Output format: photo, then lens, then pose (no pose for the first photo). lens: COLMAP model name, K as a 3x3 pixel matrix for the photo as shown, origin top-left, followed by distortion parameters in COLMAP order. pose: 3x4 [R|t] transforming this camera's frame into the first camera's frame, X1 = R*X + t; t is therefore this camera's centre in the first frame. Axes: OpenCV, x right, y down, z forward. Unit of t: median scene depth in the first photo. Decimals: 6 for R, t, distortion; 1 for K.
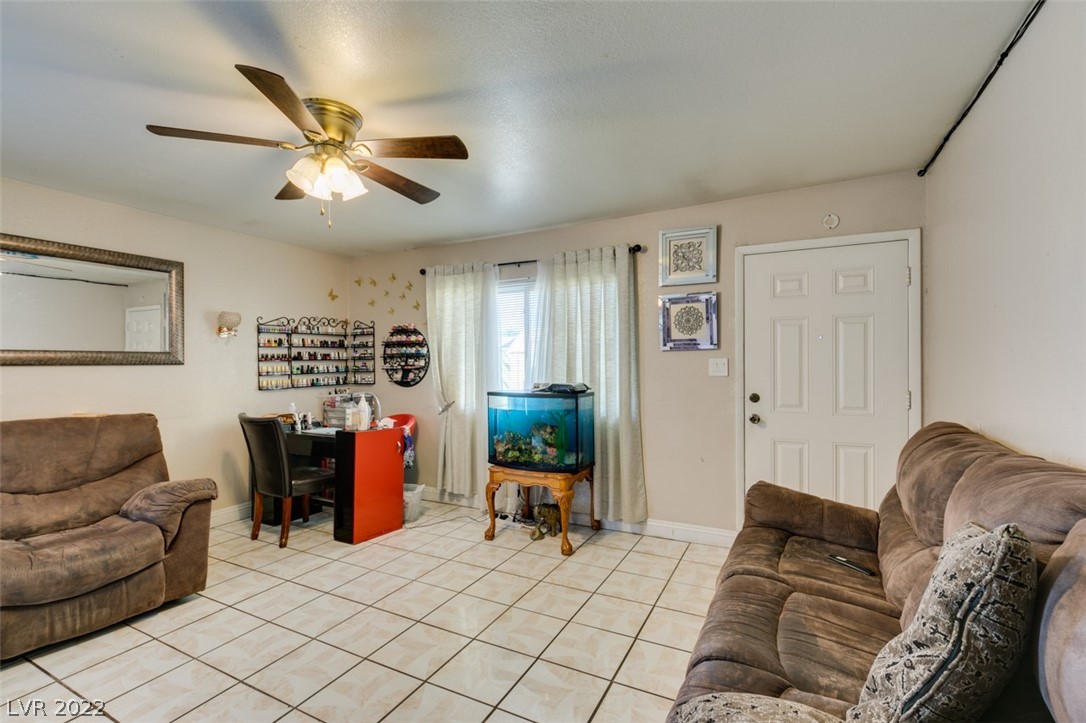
lens RADIAL K [[486.1, 0, 540.8], [0, 486.1, 364.0], [0, 0, 1]] dist [0.006711, -0.001439]
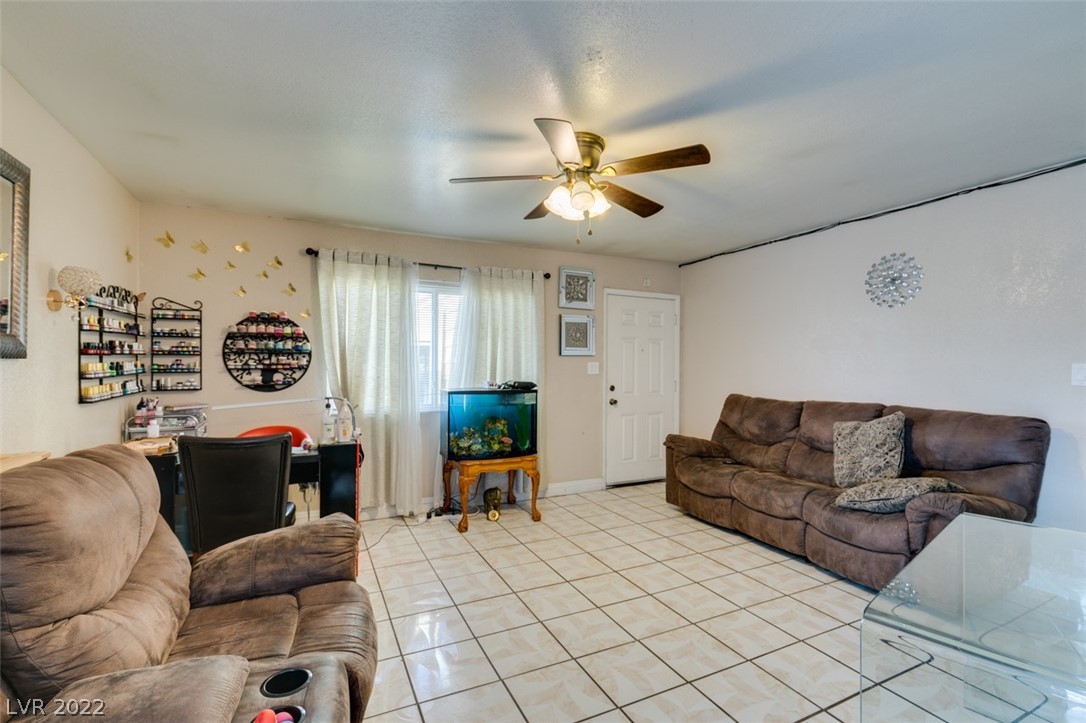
lens RADIAL K [[486.1, 0, 542.6], [0, 486.1, 363.7], [0, 0, 1]] dist [0.006711, -0.001439]
pose [[0.598539, 0.012989, 0.800988, -0.826314], [-0.008605, 0.999915, -0.009785, 0.007907], [-0.801047, -0.001036, 0.598600, 0.227541]]
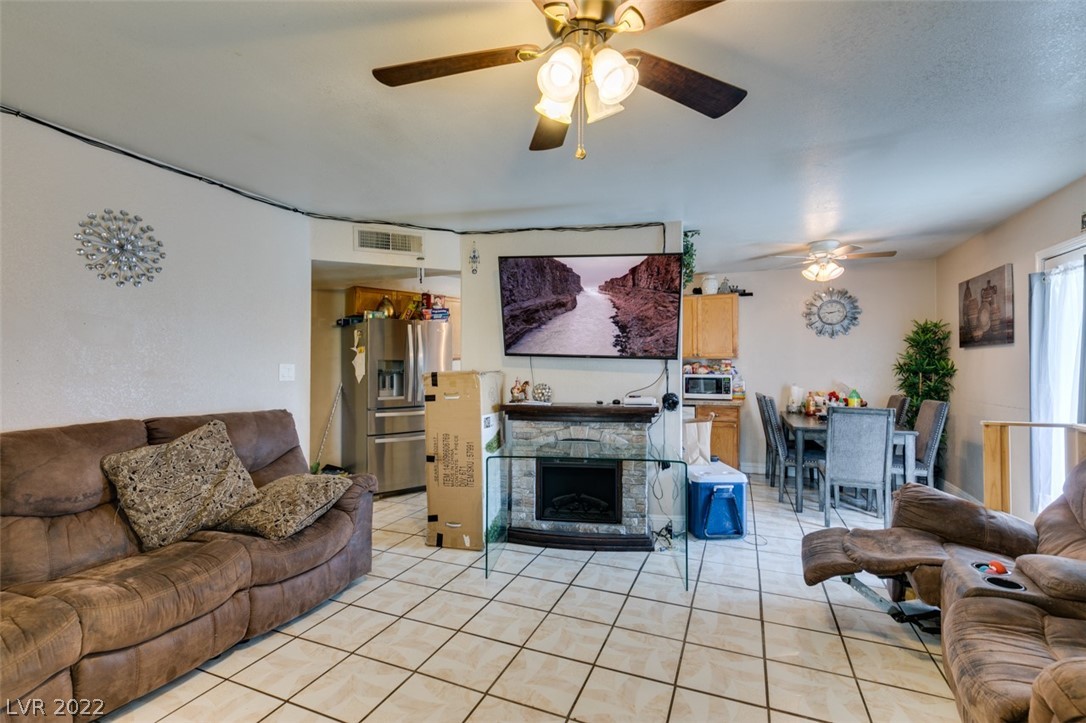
lens RADIAL K [[486.1, 0, 543.2], [0, 486.1, 364.6], [0, 0, 1]] dist [0.006711, -0.001439]
pose [[-0.996304, 0.008678, -0.085460, -0.191396], [0.008997, 0.999954, -0.003354, 0.002939], [0.085427, -0.004110, -0.996336, 0.984202]]
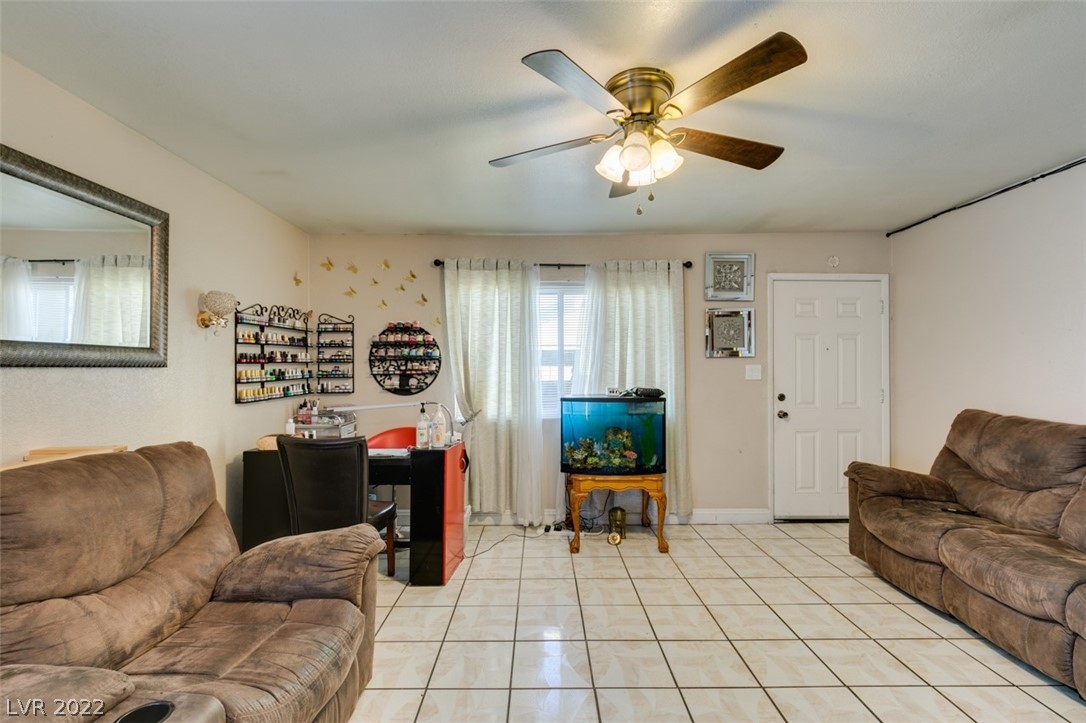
lens RADIAL K [[486.1, 0, 542.2], [0, 486.1, 364.3], [0, 0, 1]] dist [0.006711, -0.001439]
pose [[0.882767, 0.009607, 0.469713, -0.598645], [-0.004125, 0.999911, -0.012697, 0.003988], [-0.469793, 0.009271, 0.882728, 0.177195]]
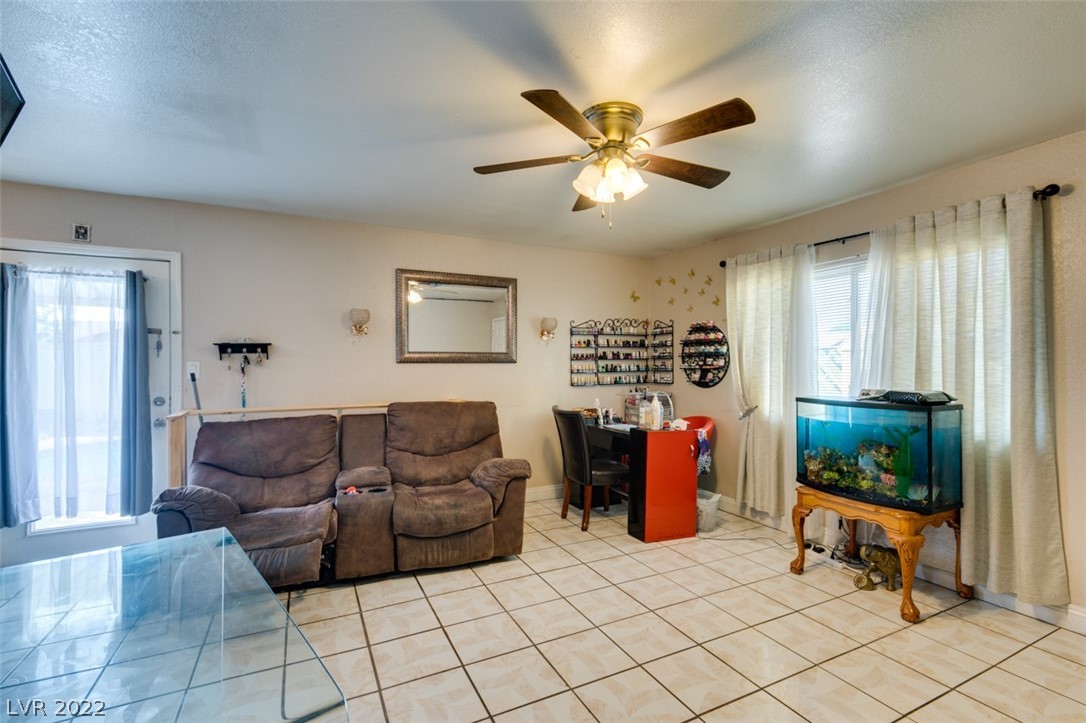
lens RADIAL K [[486.1, 0, 540.7], [0, 486.1, 364.0], [0, 0, 1]] dist [0.006711, -0.001439]
pose [[0.809820, 0.007032, -0.586637, 0.027454], [-0.006020, 0.999975, 0.003675, -0.000672], [0.586648, 0.000556, 0.809842, 0.055036]]
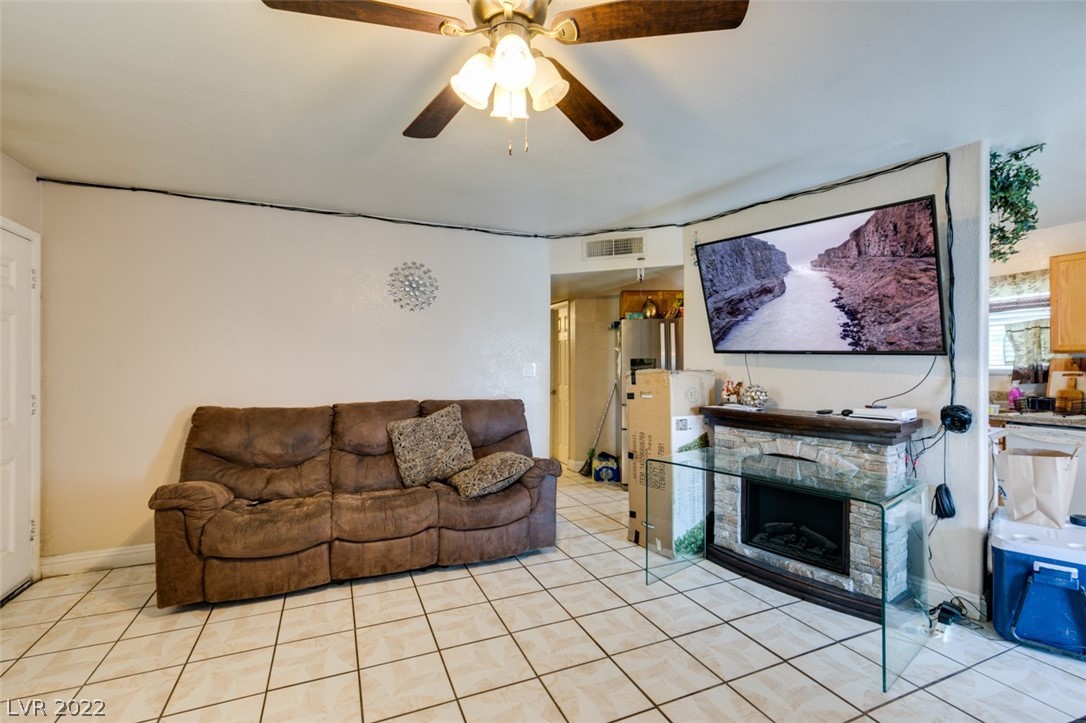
lens RADIAL K [[486.1, 0, 539.7], [0, 486.1, 365.0], [0, 0, 1]] dist [0.006711, -0.001439]
pose [[-0.778115, 0.008031, 0.628070, -0.518620], [0.006487, 0.999968, -0.004749, 0.004734], [-0.628088, 0.000379, -0.778142, 0.885283]]
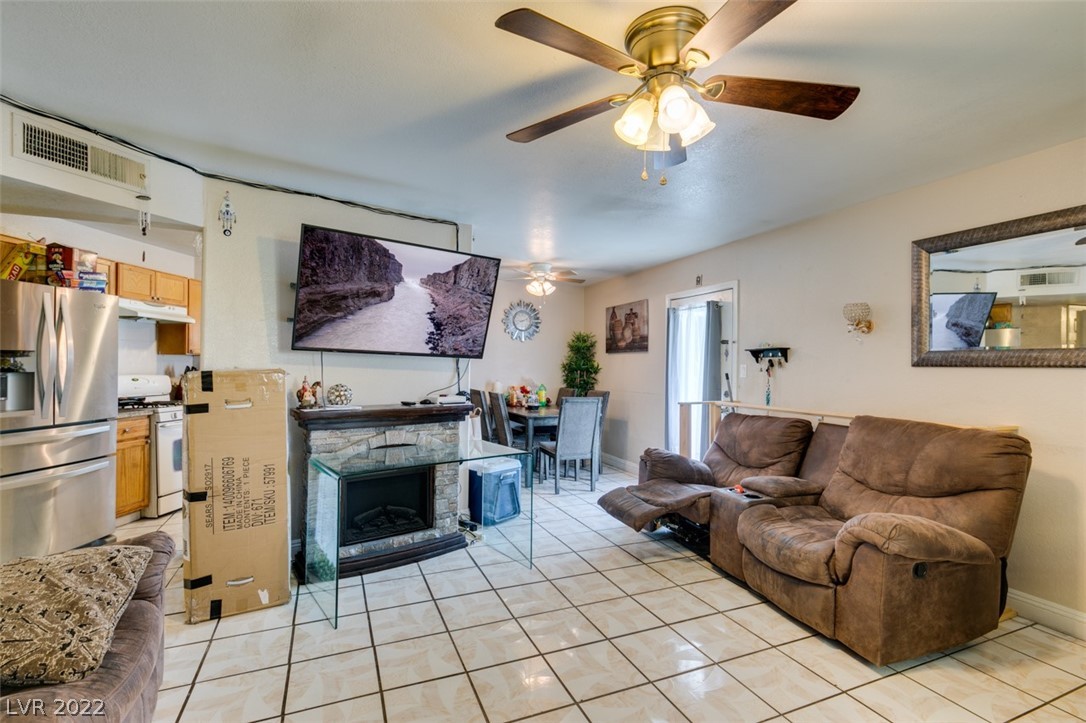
lens RADIAL K [[496.2, 0, 541.1], [0, 496.2, 365.7], [0, 0, 1]] dist [0.006703, -0.005429]
pose [[-0.635833, 0.003425, -0.771819, 0.170333], [-0.004838, 0.999953, 0.008423, -0.002526], [0.771811, 0.009089, -0.635787, 0.799408]]
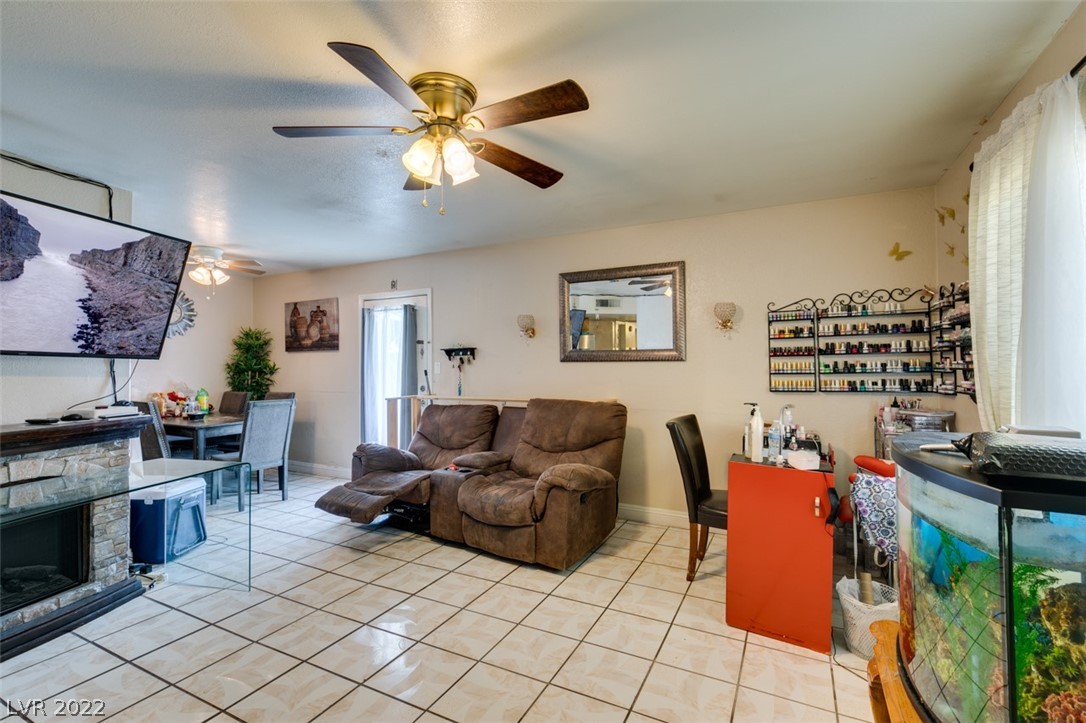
lens RADIAL K [[486.1, 0, 545.3], [0, 486.1, 357.7], [0, 0, 1]] dist [0.006711, -0.001439]
pose [[0.009664, -0.002944, -0.999949, 0.288261], [0.006392, 0.999975, -0.002883, -0.003884], [0.999933, -0.006364, 0.009683, 0.702115]]
